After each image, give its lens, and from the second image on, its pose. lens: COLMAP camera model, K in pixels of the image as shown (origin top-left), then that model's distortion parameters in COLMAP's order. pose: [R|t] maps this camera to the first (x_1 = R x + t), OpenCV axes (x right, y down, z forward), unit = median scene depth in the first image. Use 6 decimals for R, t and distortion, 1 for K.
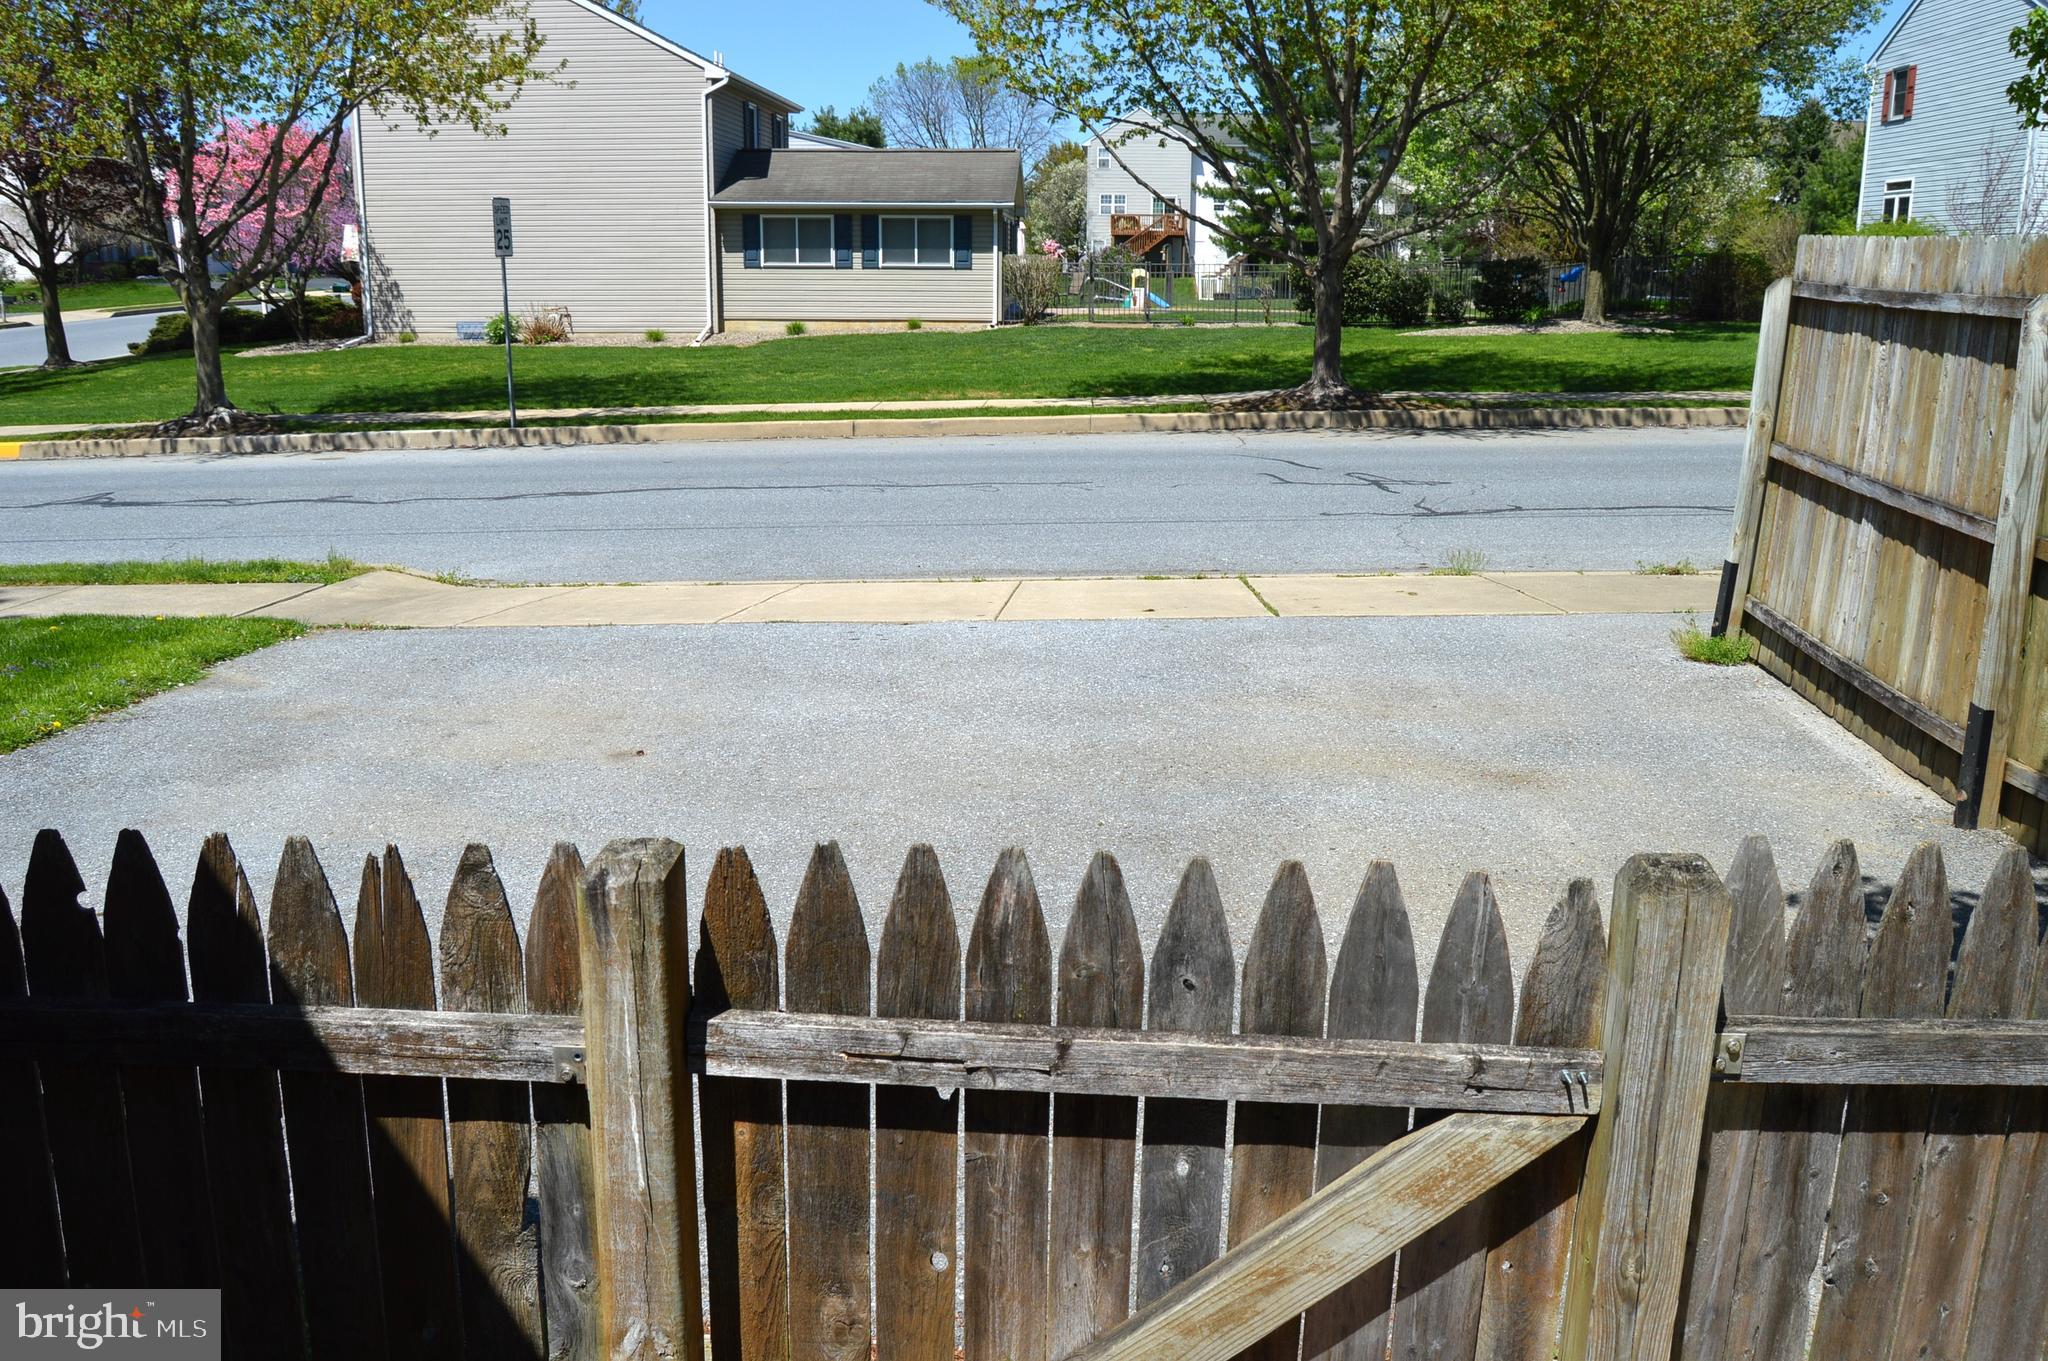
lens RADIAL K [[1632.2, 0, 1037.6], [0, 1632.2, 658.5], [0, 0, 1]] dist [-0.105632, 0.054906]
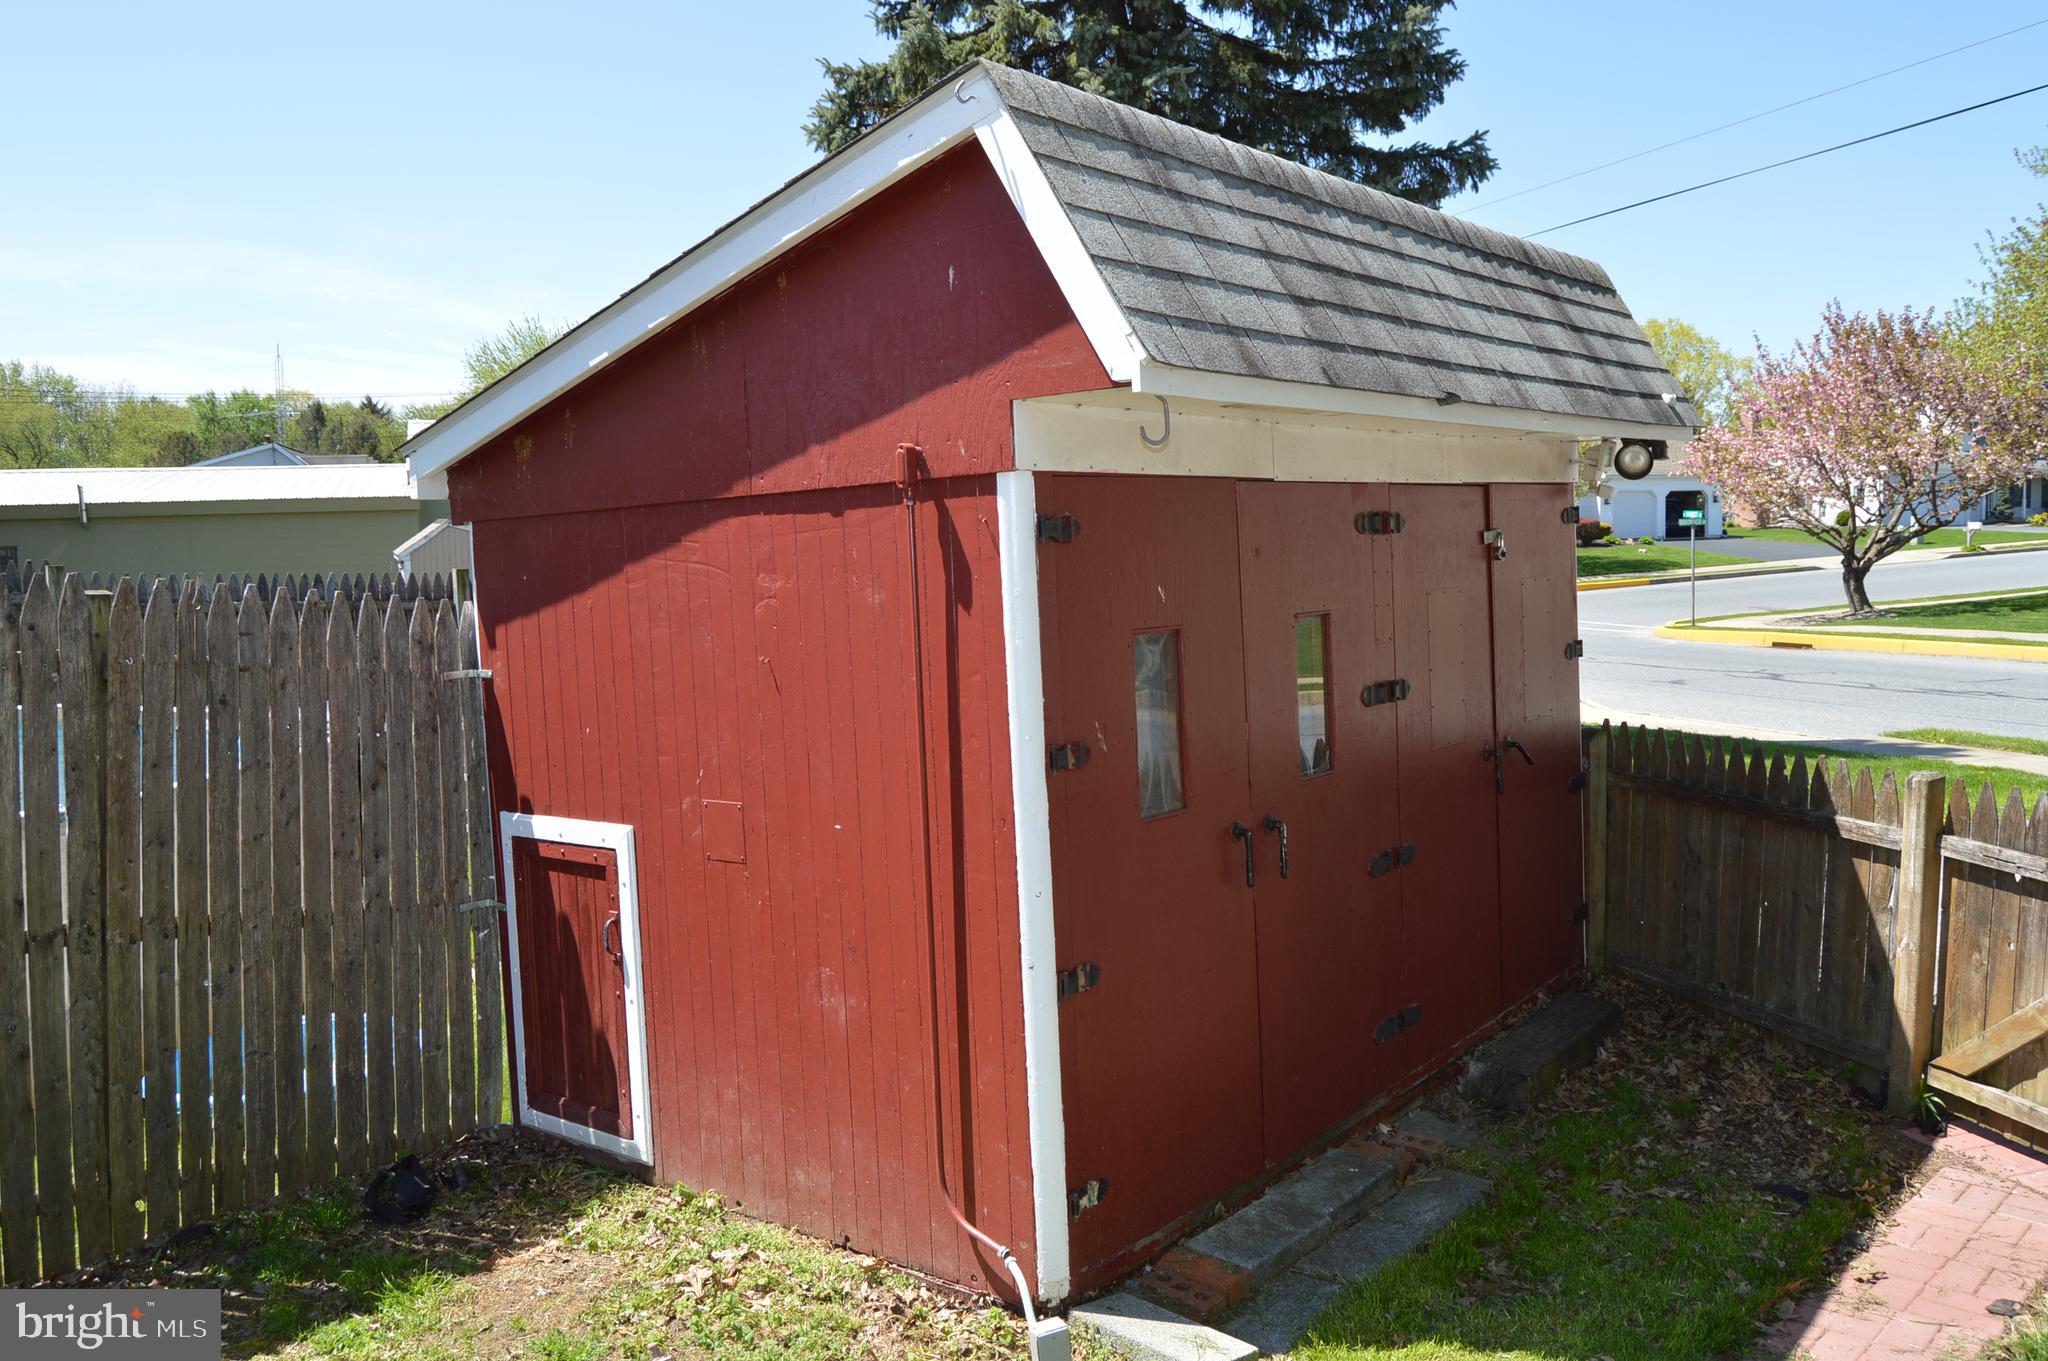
lens RADIAL K [[1632.2, 0, 1037.6], [0, 1632.2, 658.5], [0, 0, 1]] dist [-0.105632, 0.054906]
pose [[0.380927, 0.070984, -0.921876, 0.150864], [-0.188589, 0.982053, -0.002309, 0.018257], [0.905168, 0.174735, 0.387478, -0.141133]]
